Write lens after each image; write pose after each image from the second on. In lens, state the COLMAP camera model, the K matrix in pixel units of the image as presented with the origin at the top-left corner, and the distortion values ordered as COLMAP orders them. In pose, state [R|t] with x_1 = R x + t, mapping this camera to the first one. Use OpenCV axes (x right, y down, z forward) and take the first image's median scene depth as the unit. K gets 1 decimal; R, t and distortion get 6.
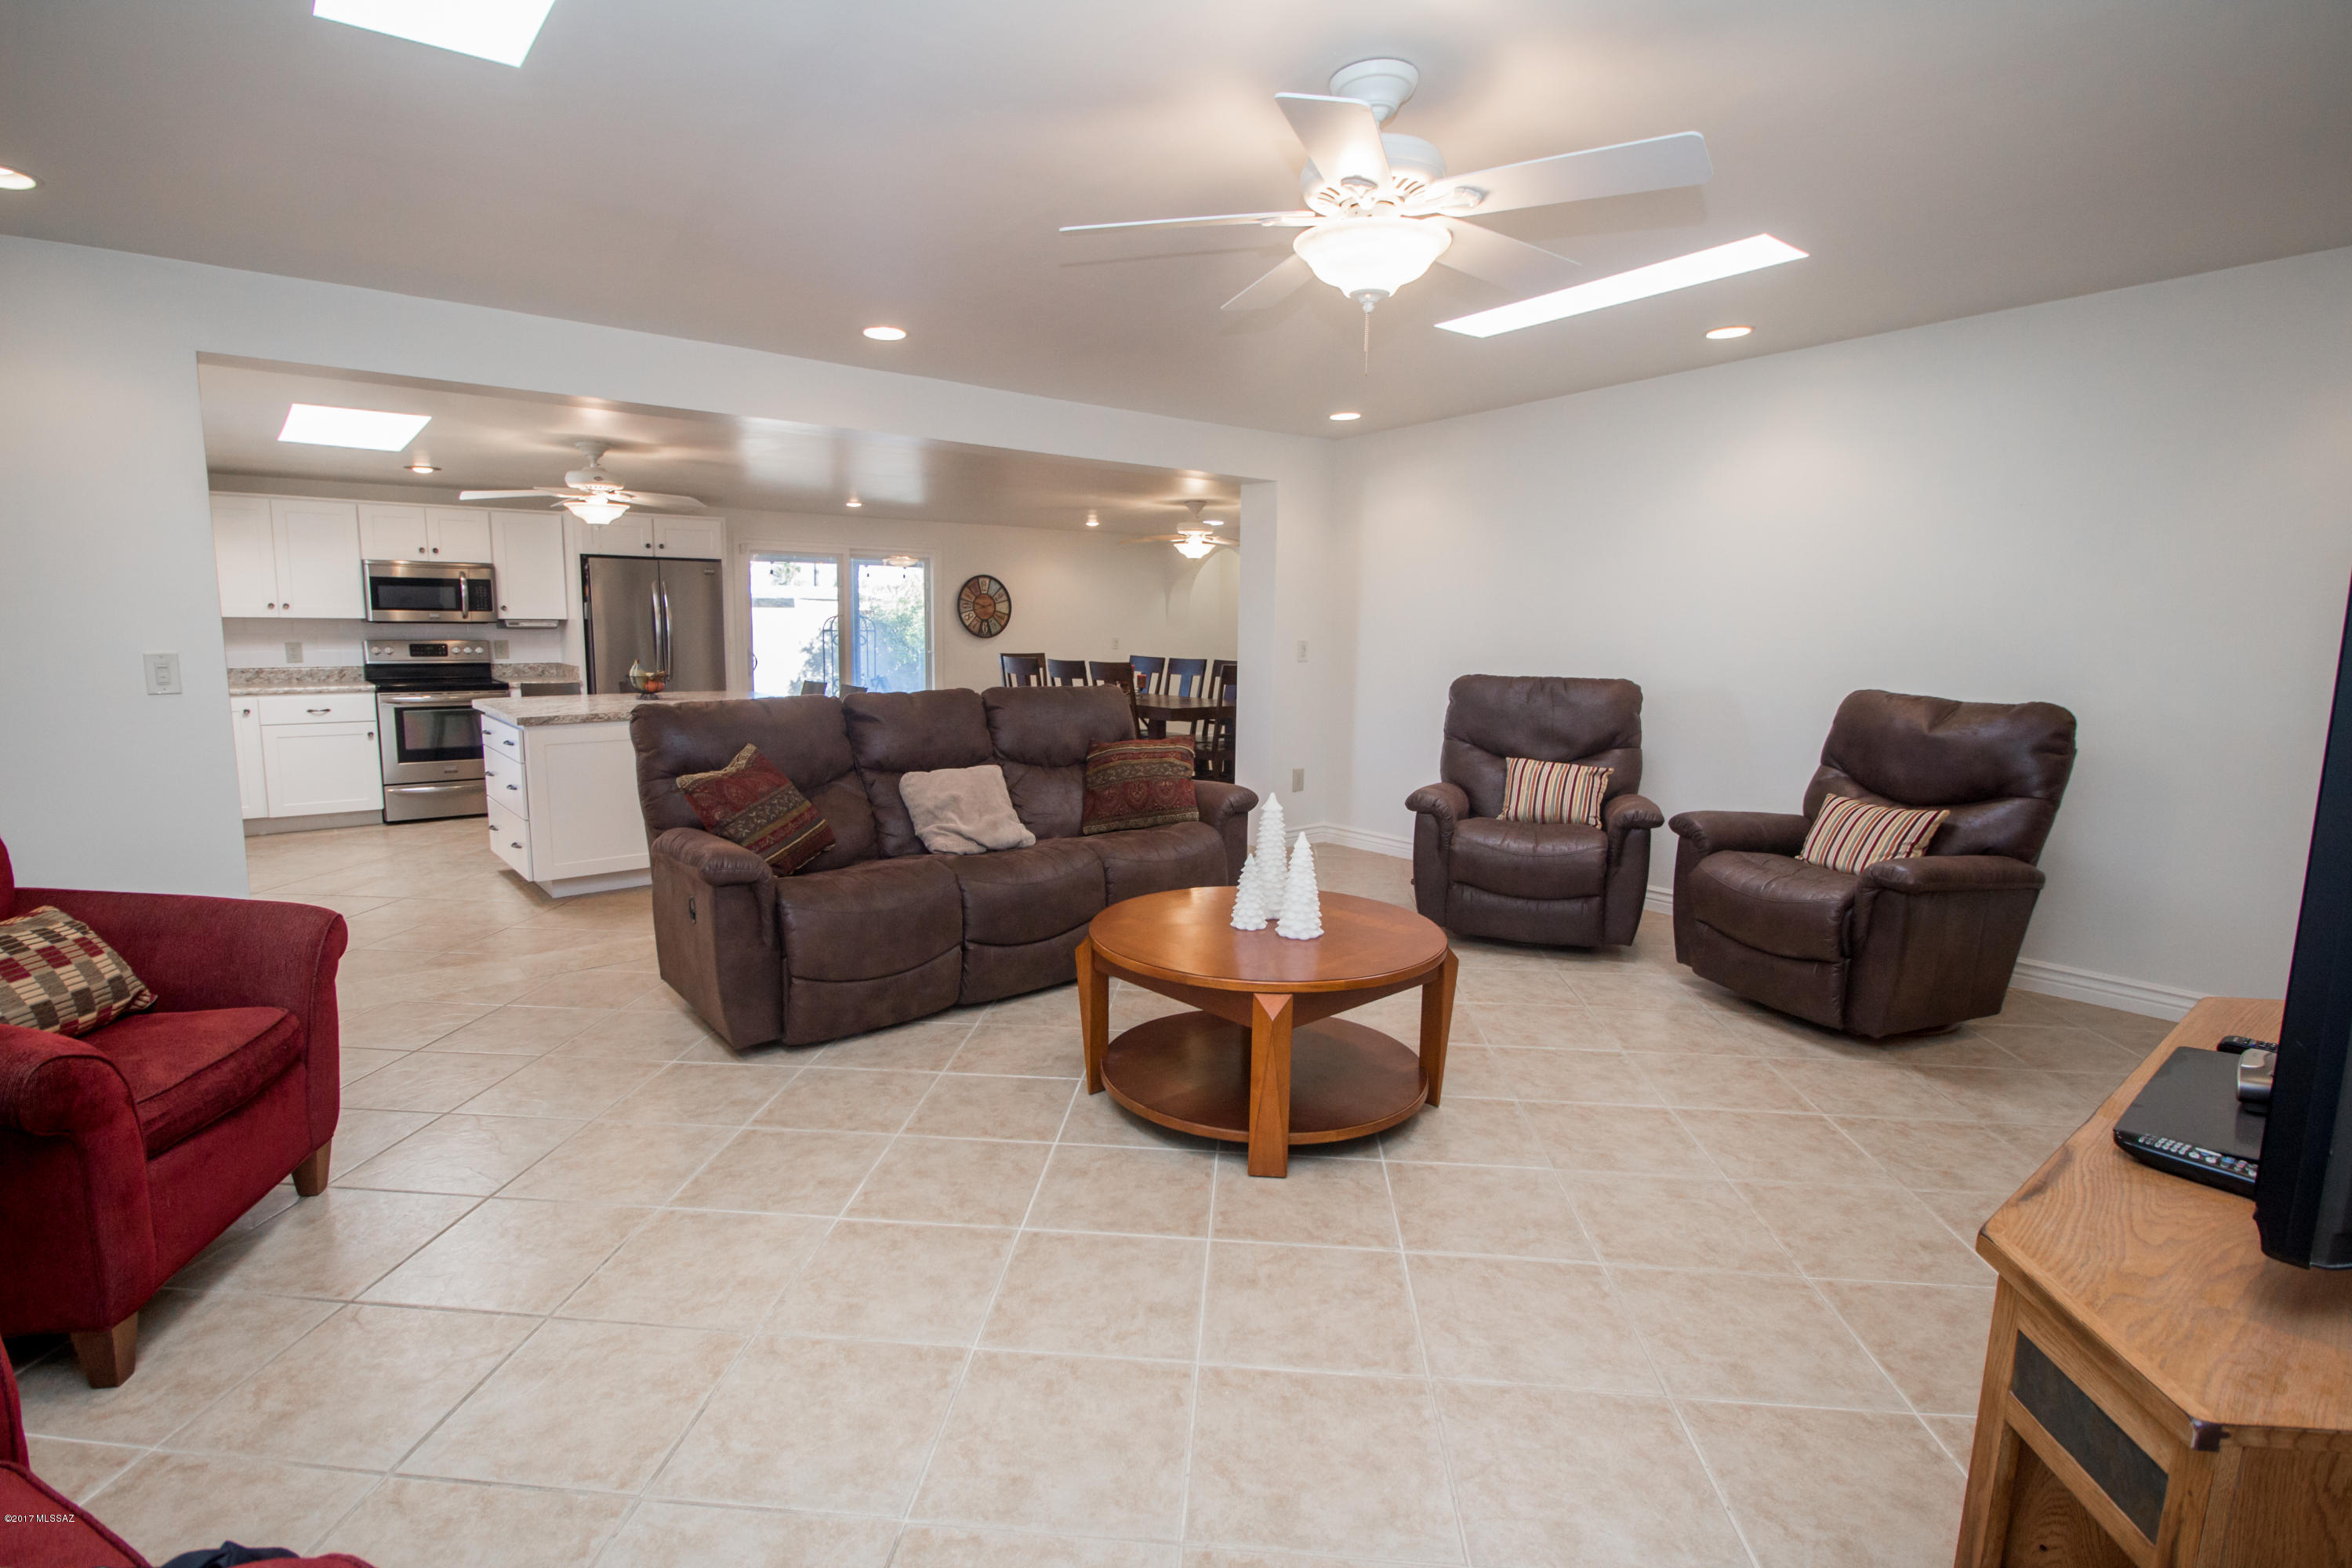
lens RADIAL K [[1138.6, 0, 1176.0], [0, 1138.6, 784.0], [0, 0, 1]] dist [-0.018833, -0.000780]
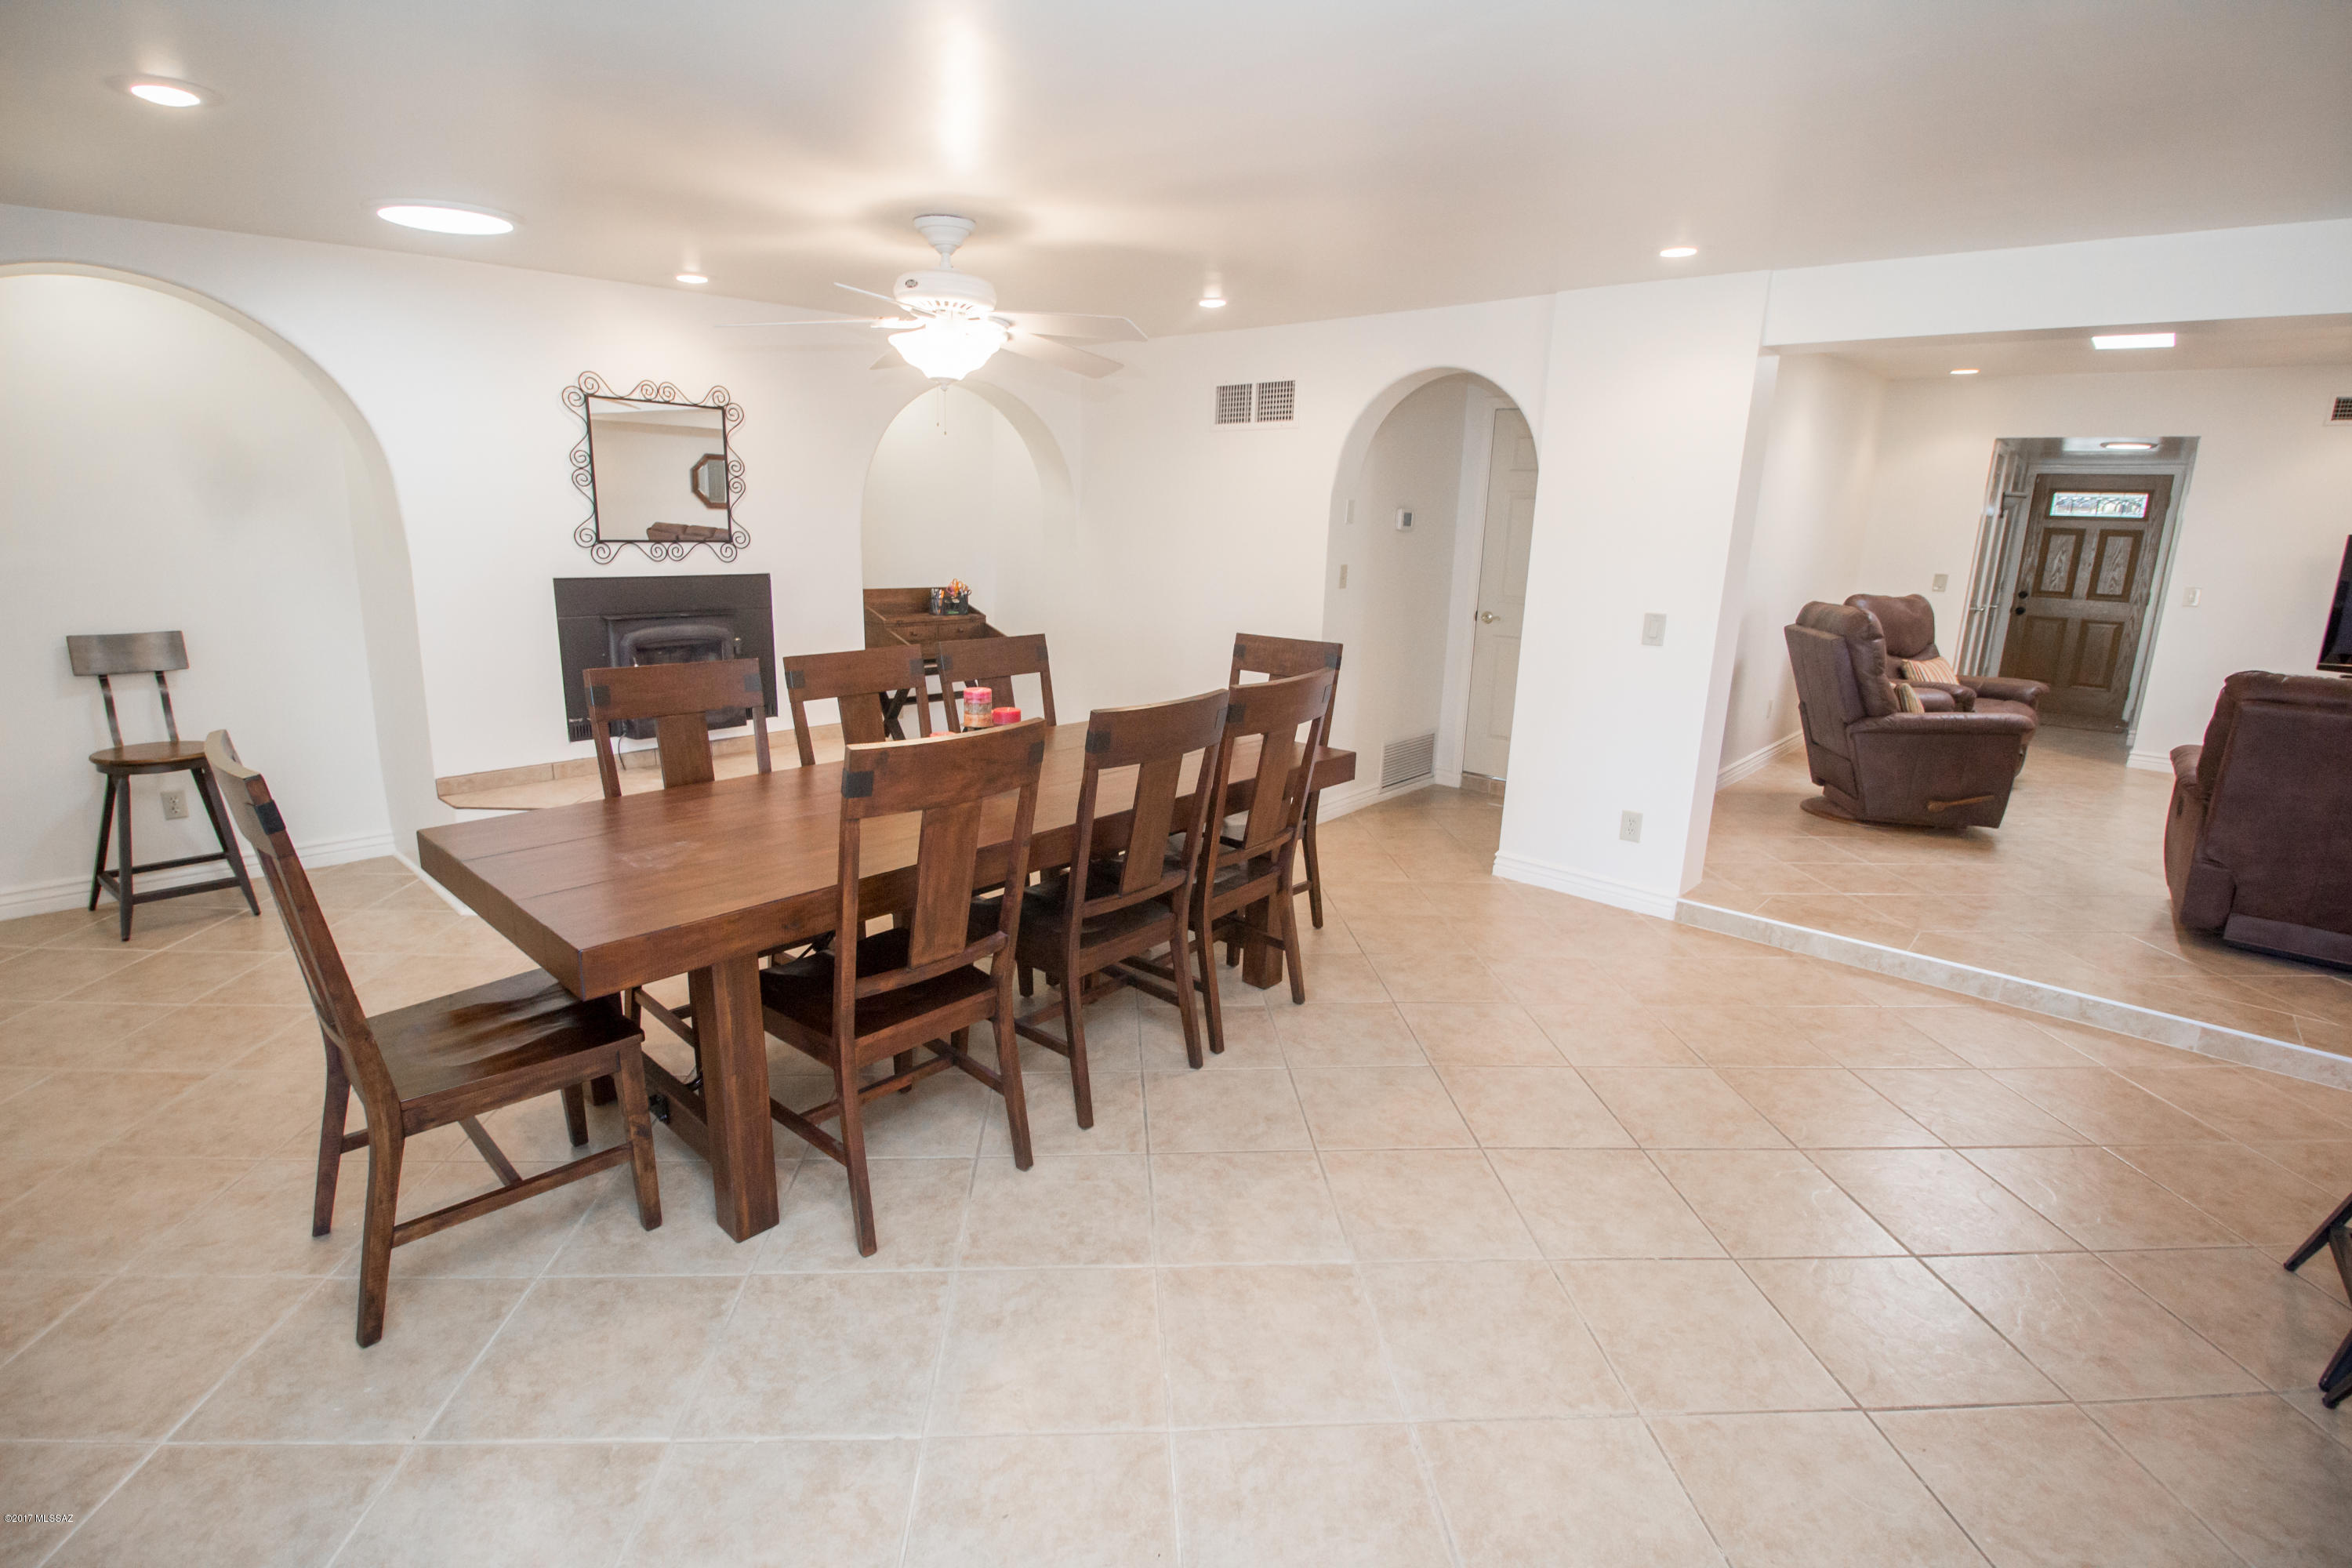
lens RADIAL K [[1086.2, 0, 1168.6], [0, 1086.2, 768.8], [0, 0, 1]] dist [0.002204, -0.014849]
pose [[-0.135625, -0.240028, 0.961245, -0.433772], [0.111516, 0.960346, 0.255538, -0.188411], [-0.984464, 0.141852, -0.103480, 1.168351]]
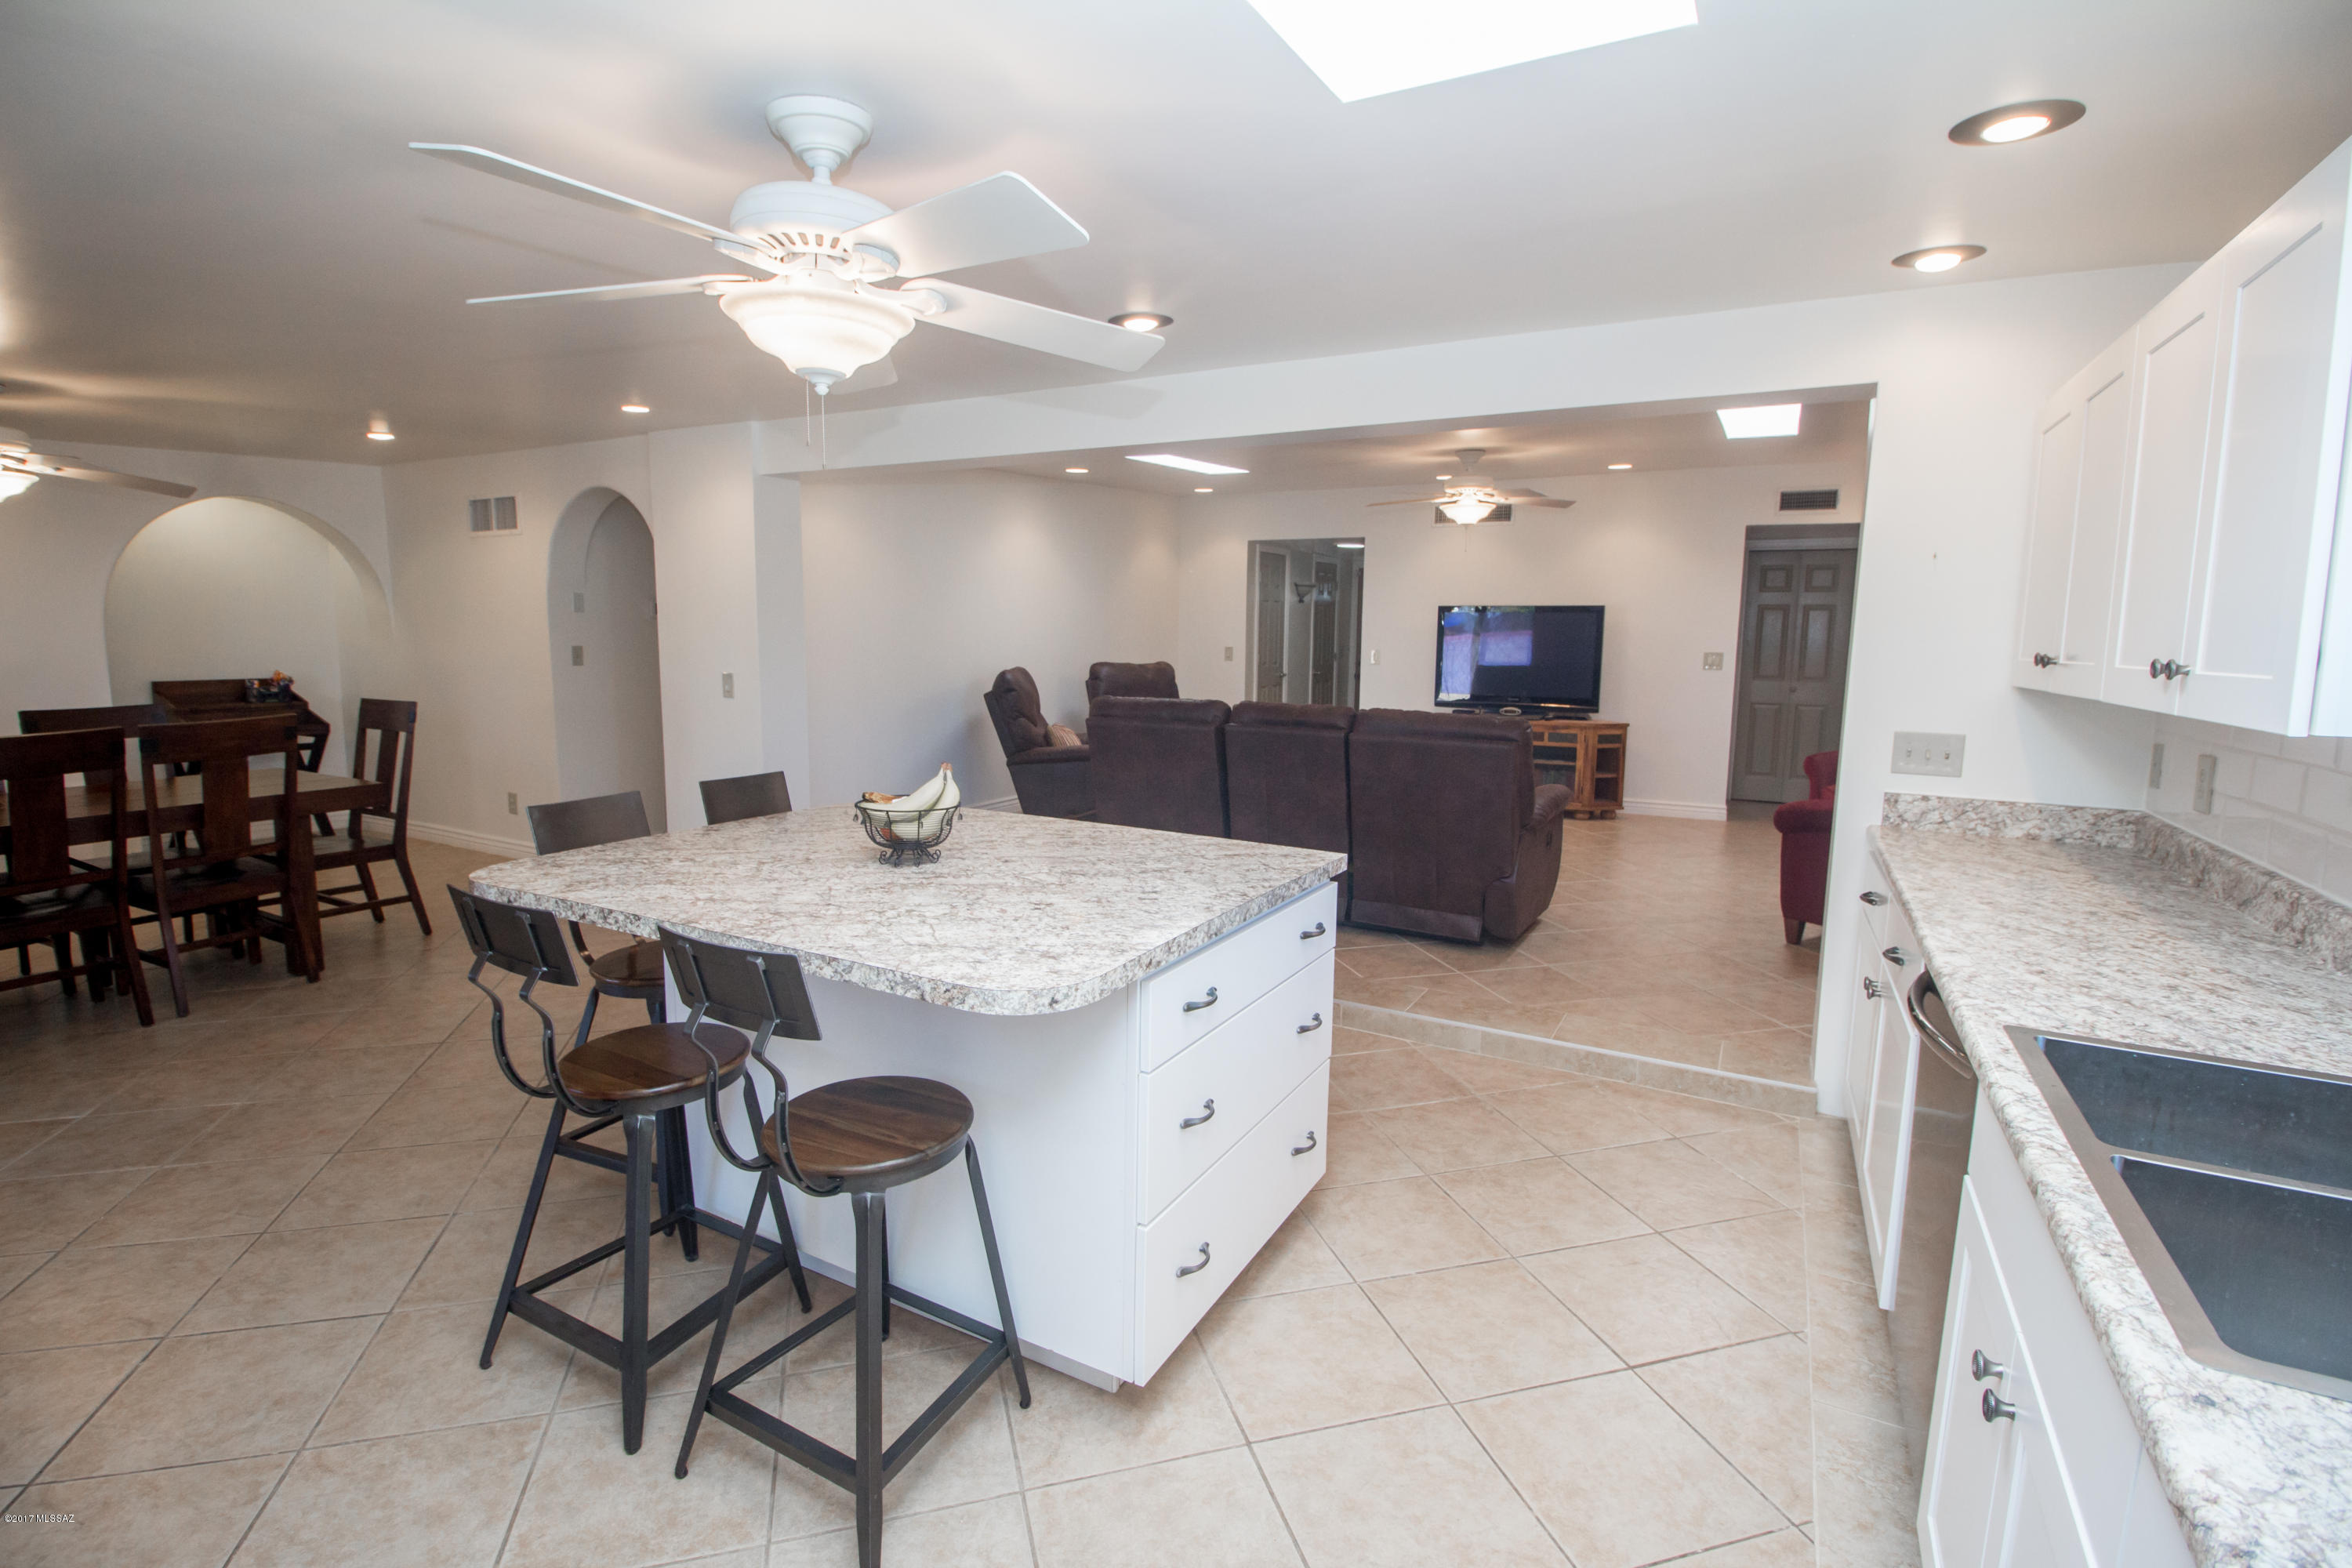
lens RADIAL K [[1091.1, 0, 1169.6], [0, 1091.1, 759.8], [0, 0, 1]] dist [0.005379, -0.015841]
pose [[-0.349409, -0.130988, 0.927769, -0.690560], [0.120594, 0.975657, 0.183167, -0.137935], [-0.929177, 0.175884, -0.325107, 0.838548]]
